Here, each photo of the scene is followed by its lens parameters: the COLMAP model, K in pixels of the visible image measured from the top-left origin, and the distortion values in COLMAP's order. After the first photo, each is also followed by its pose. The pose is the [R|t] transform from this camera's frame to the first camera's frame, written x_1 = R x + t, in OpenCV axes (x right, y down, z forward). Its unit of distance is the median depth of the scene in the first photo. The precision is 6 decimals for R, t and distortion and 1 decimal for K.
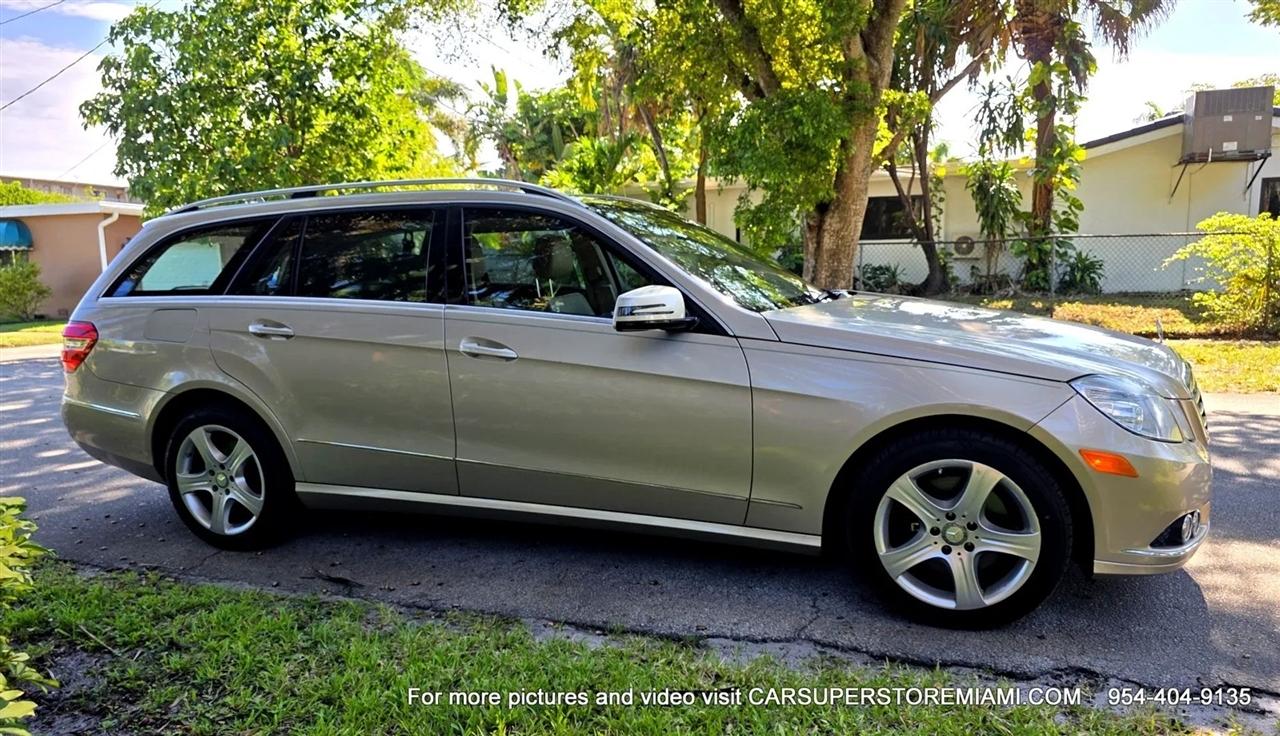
lens RADIAL K [[862.8, 0, 637.0], [0, 862.8, 401.0], [0, 0, 1]] dist [0.027653, -0.002201]
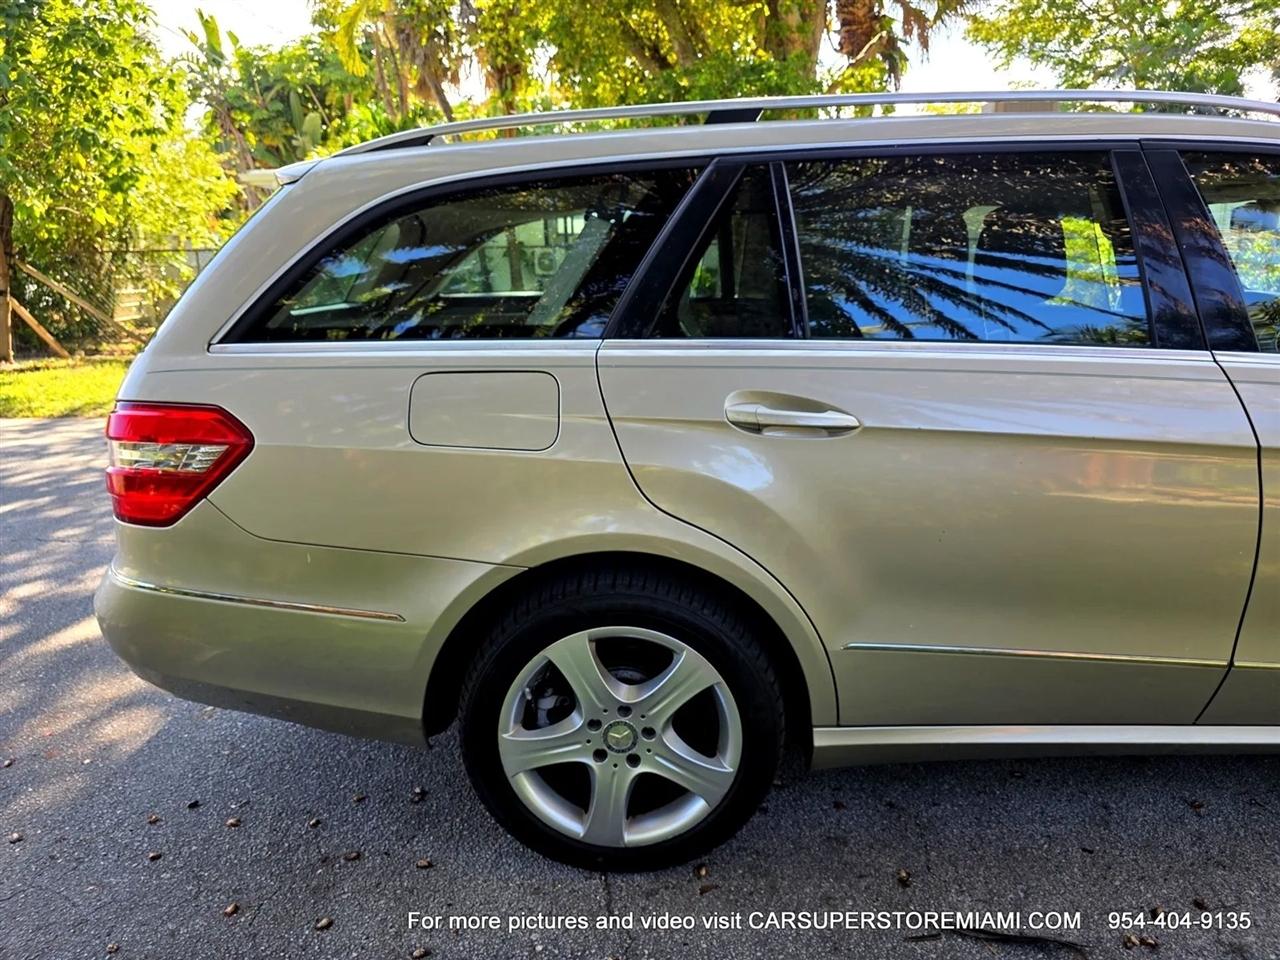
lens RADIAL K [[872.2, 0, 646.9], [0, 872.2, 481.4], [0, 0, 1]] dist [0.026404, -0.027208]
pose [[0.943965, -0.075160, 0.321375, -0.099362], [0.047010, 0.994416, 0.094481, -0.014725], [-0.326681, -0.074079, 0.942227, 0.092355]]
